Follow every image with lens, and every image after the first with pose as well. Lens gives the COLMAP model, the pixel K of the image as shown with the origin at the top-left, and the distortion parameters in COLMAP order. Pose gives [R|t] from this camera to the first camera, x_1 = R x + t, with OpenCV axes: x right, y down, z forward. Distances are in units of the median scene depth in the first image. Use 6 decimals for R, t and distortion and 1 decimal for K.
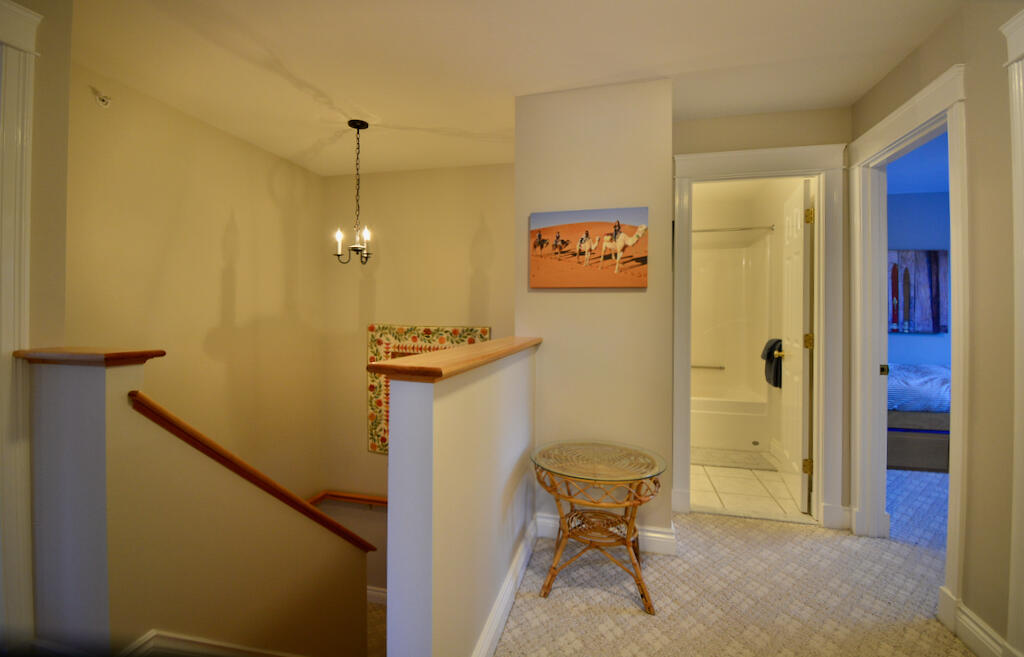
lens RADIAL K [[478.3, 0, 514.9], [0, 478.3, 313.4], [0, 0, 1]] dist [-0.000783, -0.000191]
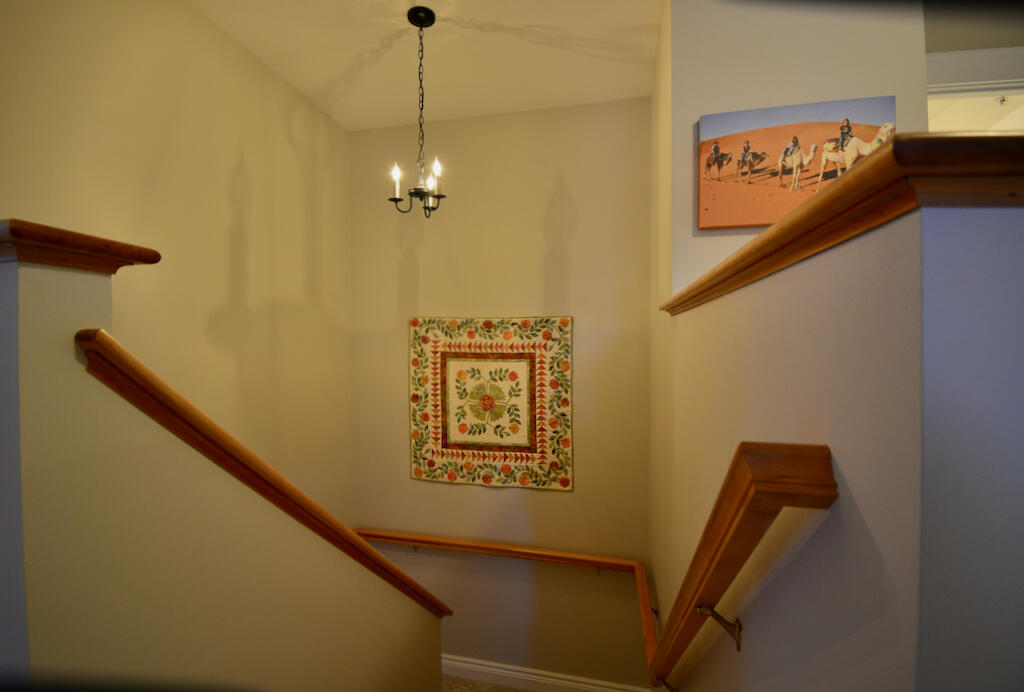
lens RADIAL K [[483.3, 0, 507.9], [0, 483.3, 346.6], [0, 0, 1]] dist [-0.005197, -0.003202]
pose [[0.999930, -0.007870, 0.008838, -0.219309], [0.007789, 0.999928, 0.009151, 0.092807], [-0.008909, -0.009082, 0.999919, 0.292572]]
